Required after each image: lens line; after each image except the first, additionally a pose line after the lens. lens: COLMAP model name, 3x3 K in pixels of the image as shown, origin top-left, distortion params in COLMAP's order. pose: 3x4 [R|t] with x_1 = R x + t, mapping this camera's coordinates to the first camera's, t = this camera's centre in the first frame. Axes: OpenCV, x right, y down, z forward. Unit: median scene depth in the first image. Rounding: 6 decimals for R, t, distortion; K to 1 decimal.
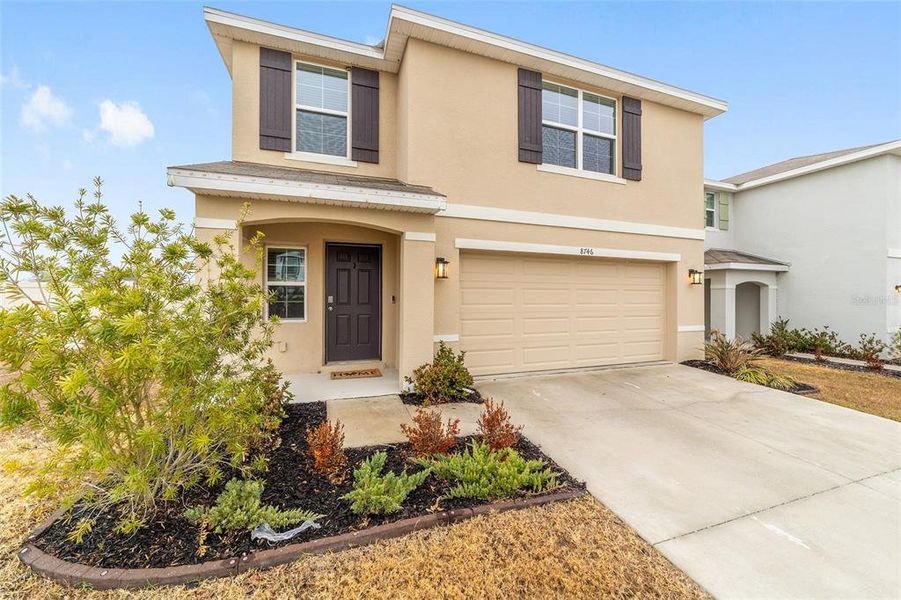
lens RADIAL K [[343.2, 0, 445.8], [0, 343.2, 298.5], [0, 0, 1]] dist [-0.020558, 0.010176]
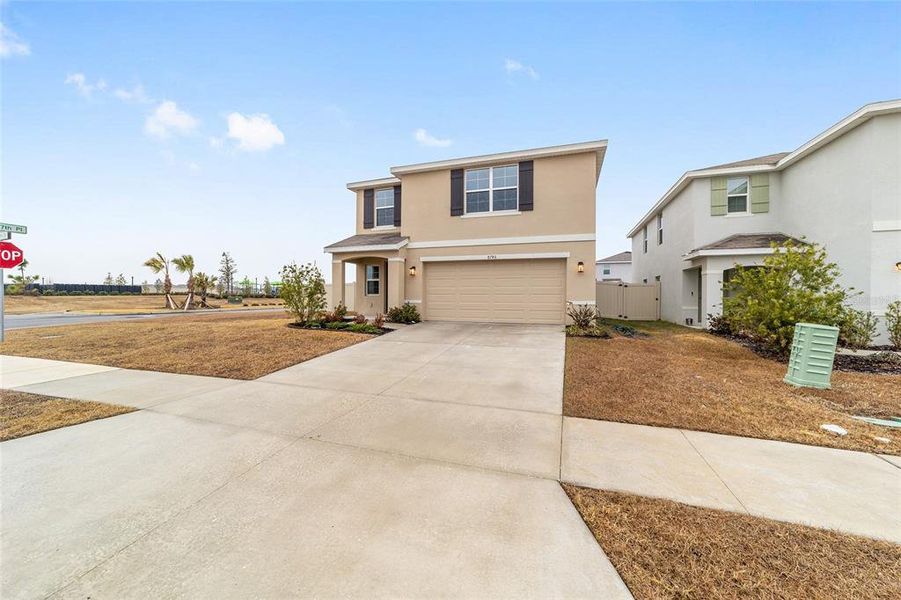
lens RADIAL K [[343.2, 0, 445.8], [0, 343.2, 298.5], [0, 0, 1]] dist [-0.020558, 0.010176]
pose [[0.783587, 0.000354, -0.621282, 1.492677], [-0.003904, 0.999983, -0.004355, 0.099343], [0.621270, 0.005838, 0.783575, -0.629268]]
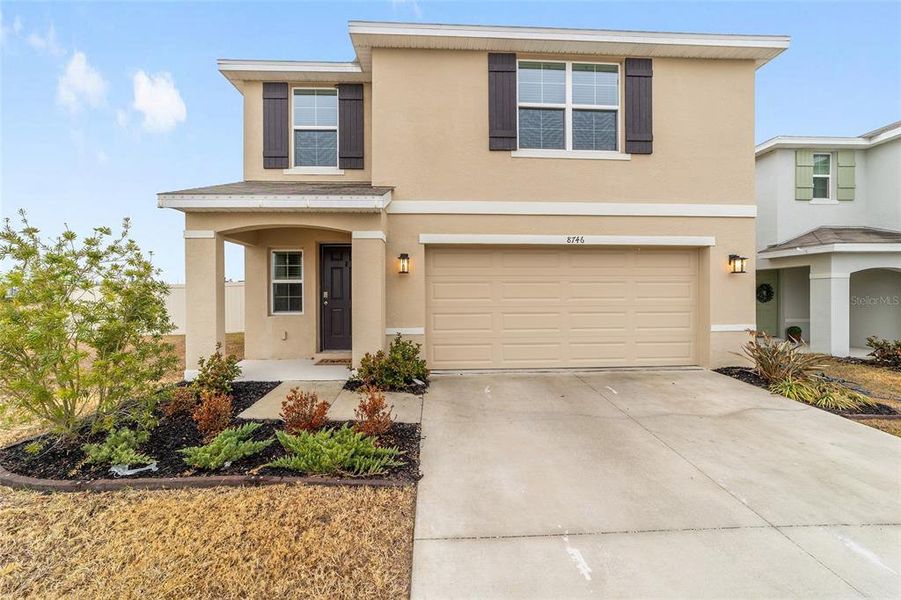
lens RADIAL K [[343.2, 0, 445.8], [0, 343.2, 298.5], [0, 0, 1]] dist [-0.020558, 0.010176]
pose [[0.957679, -0.004403, -0.287805, 0.380500], [0.006496, 0.999959, 0.006316, 0.010653], [0.287765, -0.007918, 0.957668, 0.037277]]
